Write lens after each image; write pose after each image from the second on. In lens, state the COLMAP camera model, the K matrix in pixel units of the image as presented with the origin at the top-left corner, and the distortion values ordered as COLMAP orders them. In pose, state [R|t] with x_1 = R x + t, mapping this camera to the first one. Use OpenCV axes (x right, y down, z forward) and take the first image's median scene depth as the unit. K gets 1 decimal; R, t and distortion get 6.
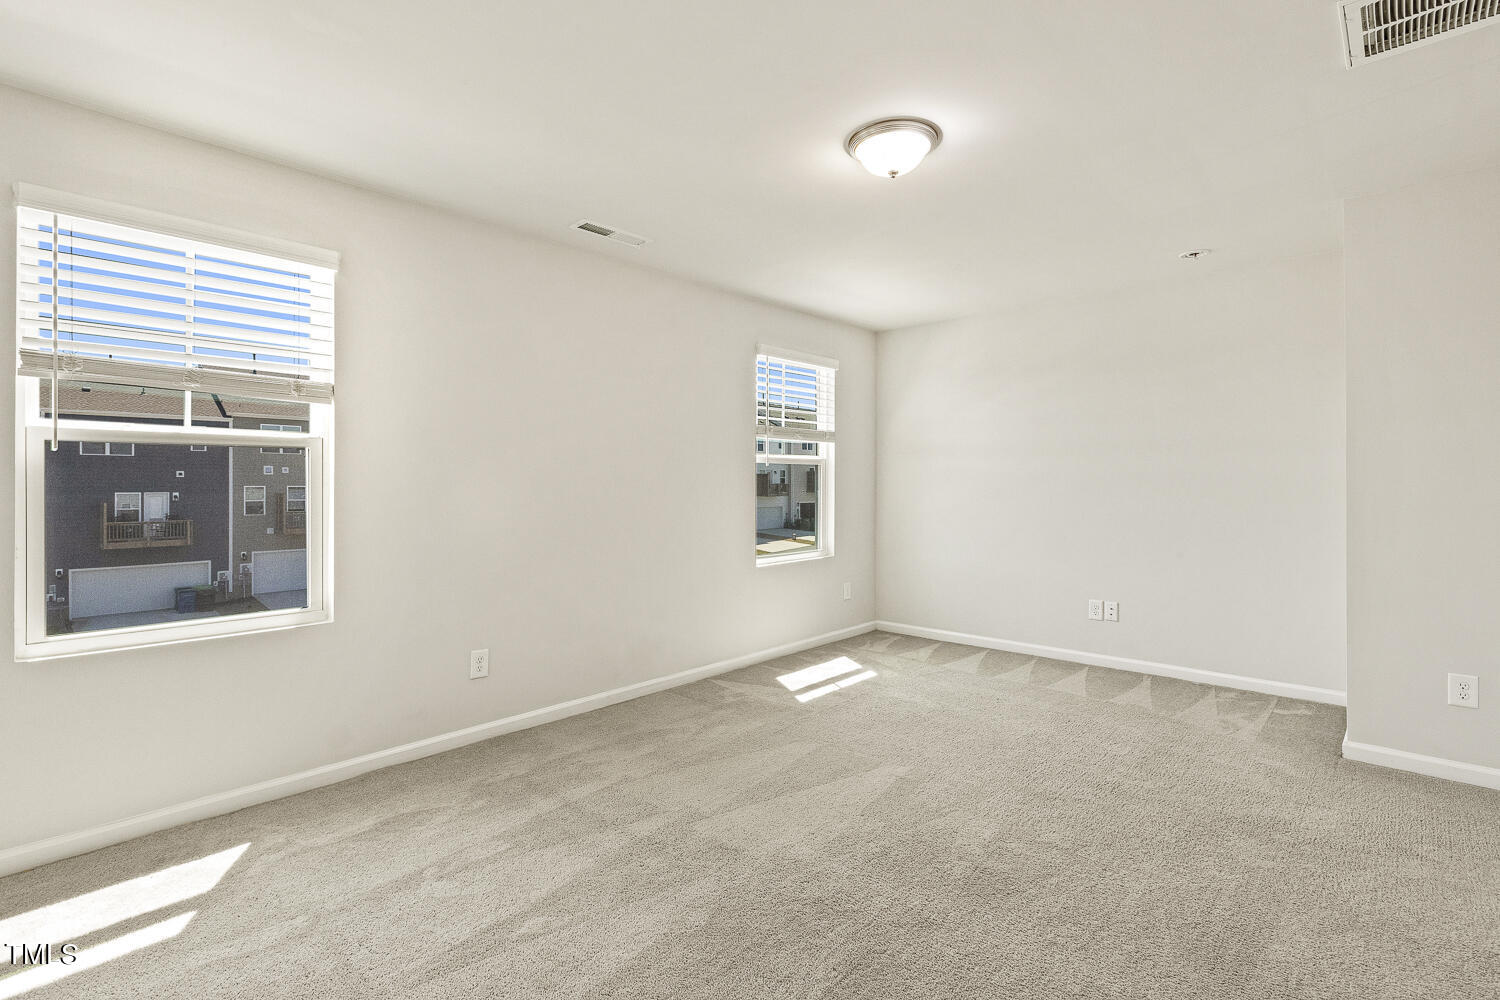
lens RADIAL K [[685.7, 0, 744.2], [0, 685.7, 490.3], [0, 0, 1]] dist [0.002302, -0.001545]
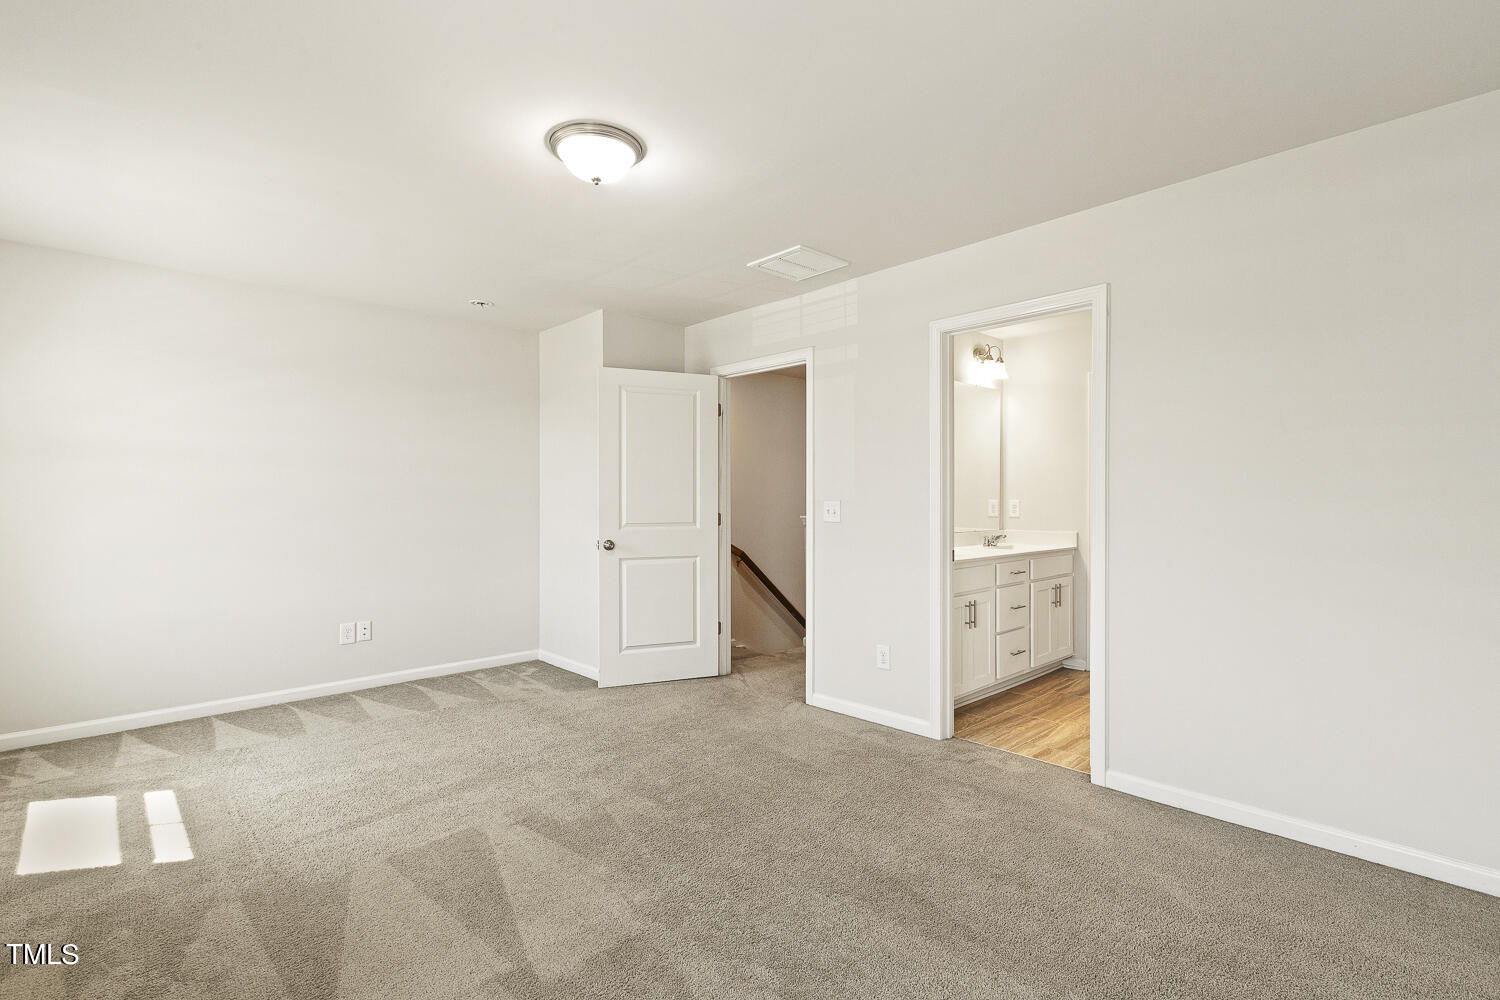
lens RADIAL K [[685.7, 0, 744.0], [0, 685.7, 510.4], [0, 0, 1]] dist [0.002302, -0.001545]
pose [[0.054107, -0.006899, 0.998511, -0.555679], [0.003716, 0.999971, 0.006708, -0.000695], [-0.998528, 0.003347, 0.054132, 0.545098]]
